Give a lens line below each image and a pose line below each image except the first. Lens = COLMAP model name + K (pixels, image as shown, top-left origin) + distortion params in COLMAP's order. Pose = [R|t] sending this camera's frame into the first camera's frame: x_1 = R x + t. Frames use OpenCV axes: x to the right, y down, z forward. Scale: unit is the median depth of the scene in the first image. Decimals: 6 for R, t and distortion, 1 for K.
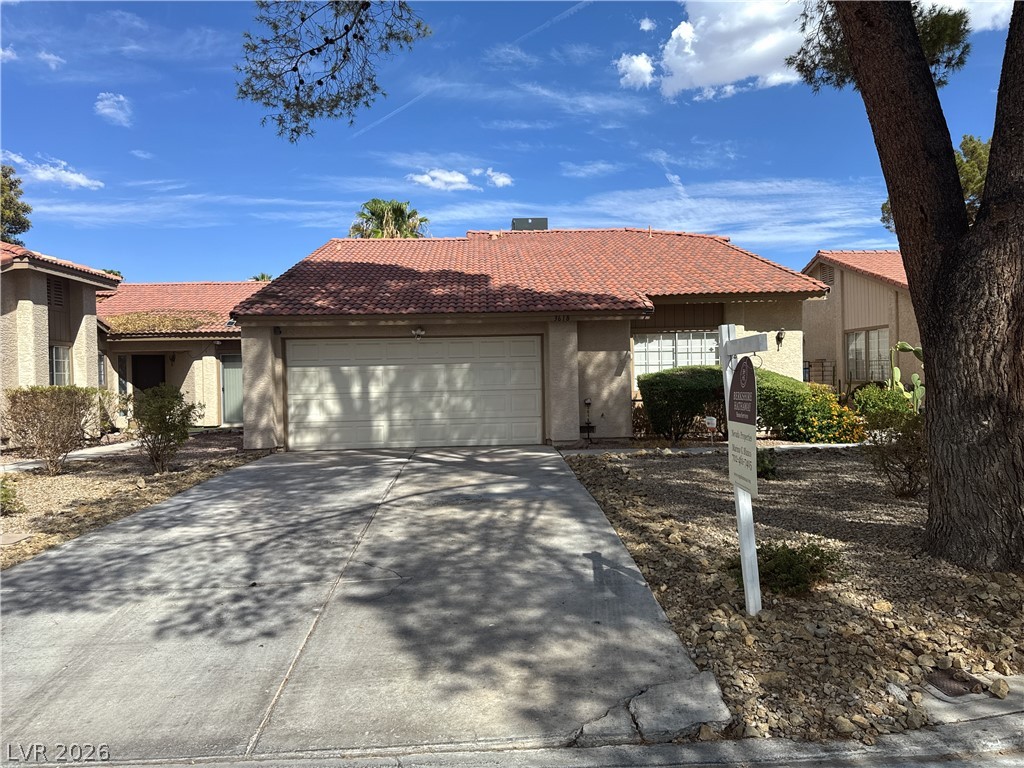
lens RADIAL K [[726.0, 0, 514.0], [0, 726.0, 382.4], [0, 0, 1]] dist [-0.007369, 0.002656]
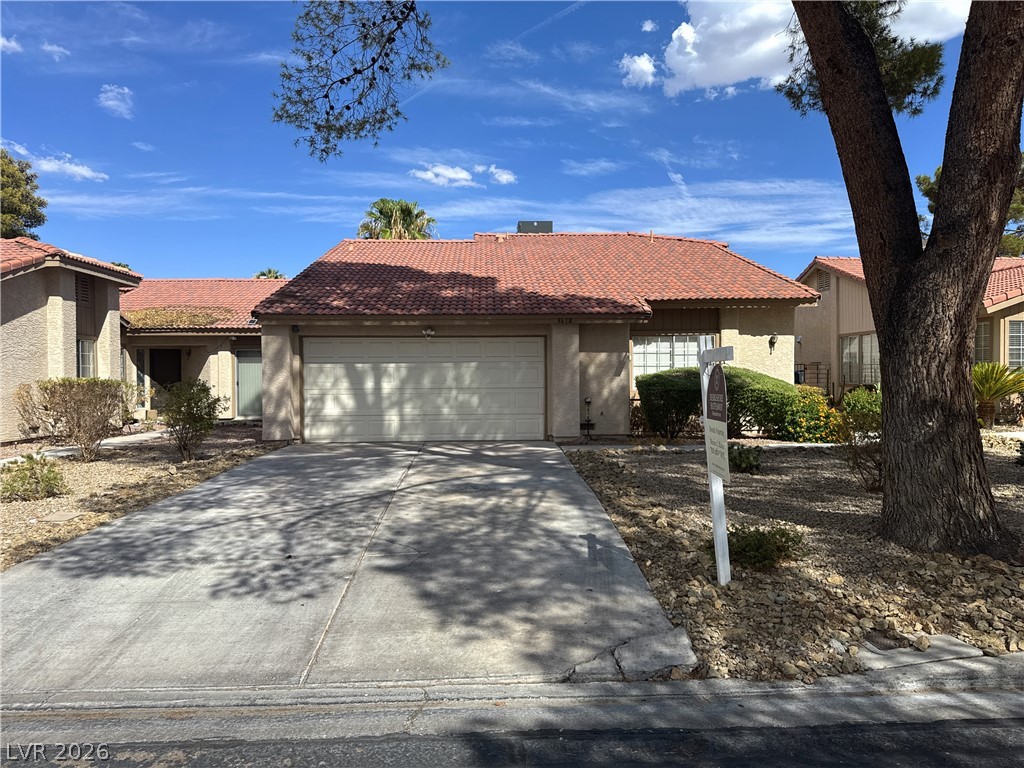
lens RADIAL K [[726.0, 0, 511.0], [0, 726.0, 384.8], [0, 0, 1]] dist [-0.007369, 0.002656]
pose [[0.999872, 0.014184, -0.007398, -0.005204], [-0.014132, 0.999875, 0.007085, -0.003173], [0.007497, -0.006980, 0.999948, -0.103214]]
